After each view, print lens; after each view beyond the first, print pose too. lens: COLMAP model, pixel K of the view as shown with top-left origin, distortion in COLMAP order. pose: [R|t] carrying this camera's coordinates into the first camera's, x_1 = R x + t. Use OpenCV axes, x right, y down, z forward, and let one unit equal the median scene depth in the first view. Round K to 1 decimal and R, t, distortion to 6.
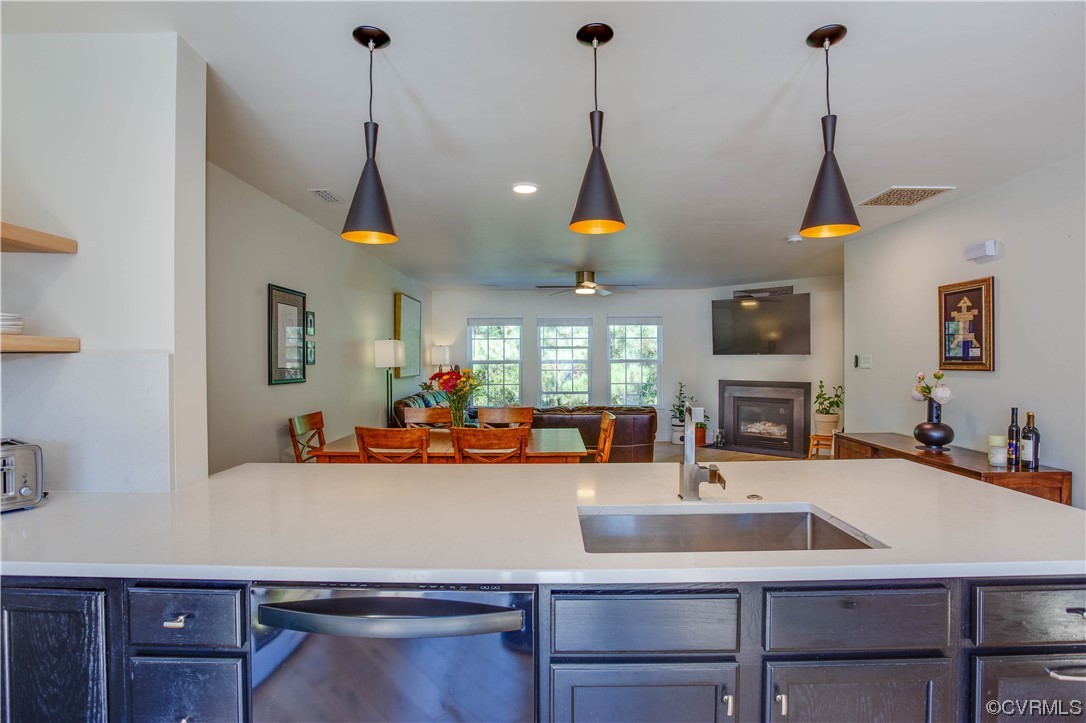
lens RADIAL K [[535.1, 0, 545.0], [0, 535.1, 364.0], [0, 0, 1]] dist [-0.064960, 0.023712]
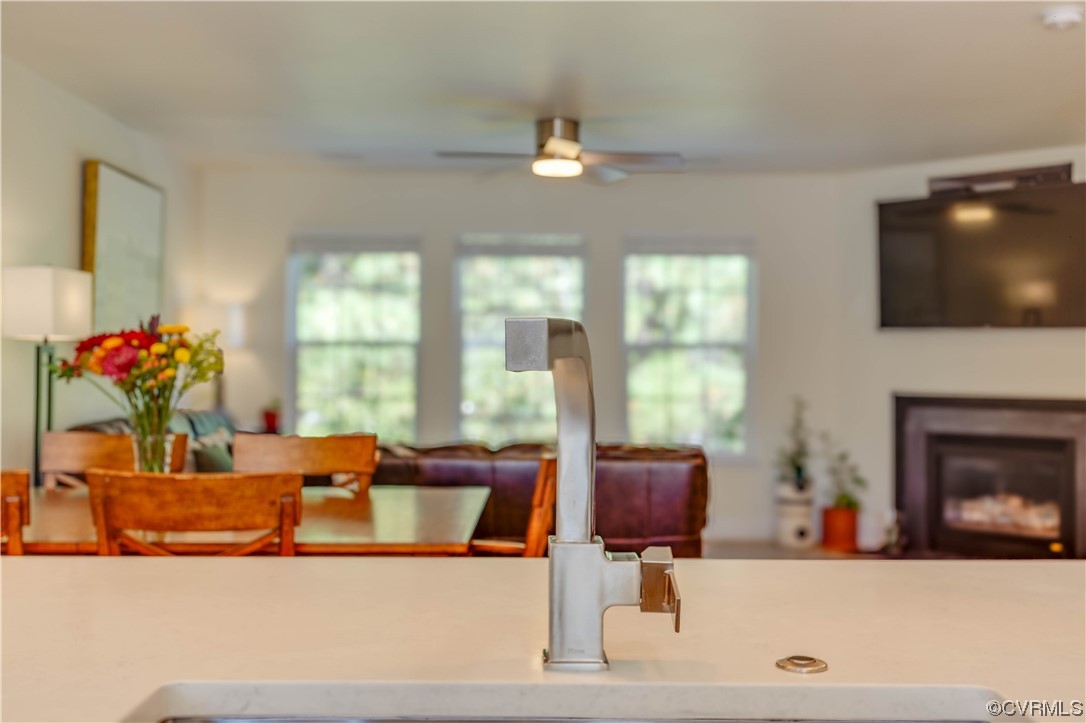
lens RADIAL K [[1204.3, 0, 543.0], [0, 1204.3, 361.5], [0, 0, 1]] dist [0.005467, -0.014920]
pose [[0.999884, 0.013300, 0.007418, 0.054130], [-0.013236, 0.999876, -0.008560, 0.019564], [-0.007531, 0.008461, 0.999936, 0.069974]]
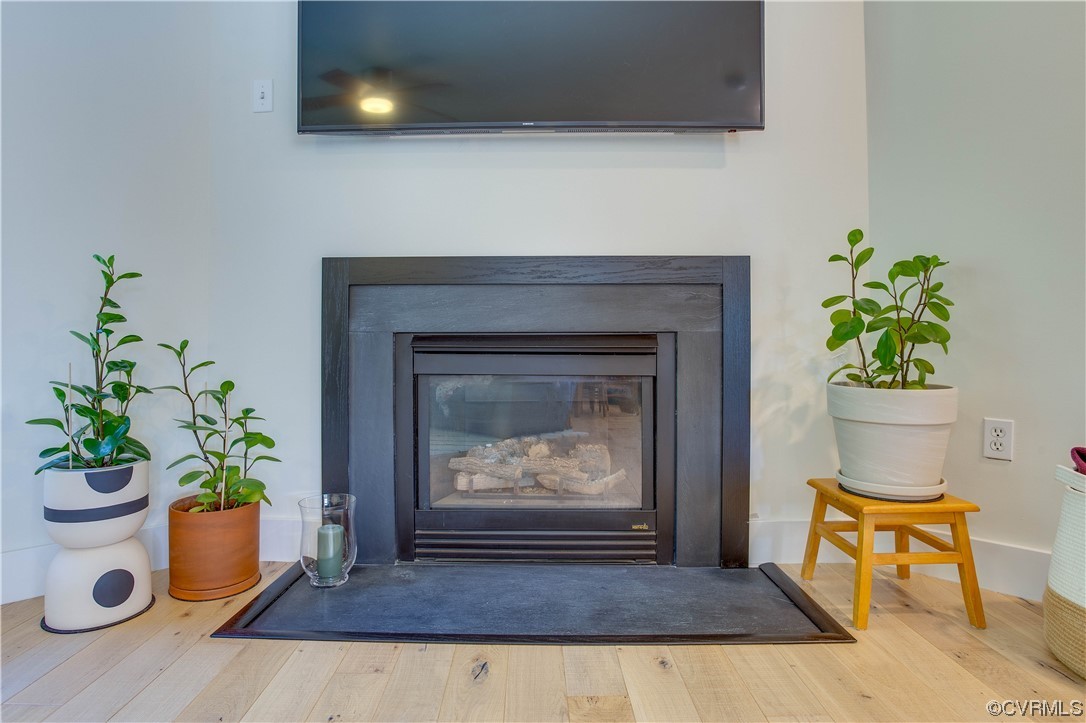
lens RADIAL K [[582.1, 0, 541.4], [0, 582.1, 335.1], [0, 0, 1]] dist [-0.073957, 0.033520]
pose [[0.710242, 0.013716, 0.703824, 0.261854], [0.006266, 0.999647, -0.025804, 0.076485], [-0.703930, 0.022737, 0.709906, 0.892452]]
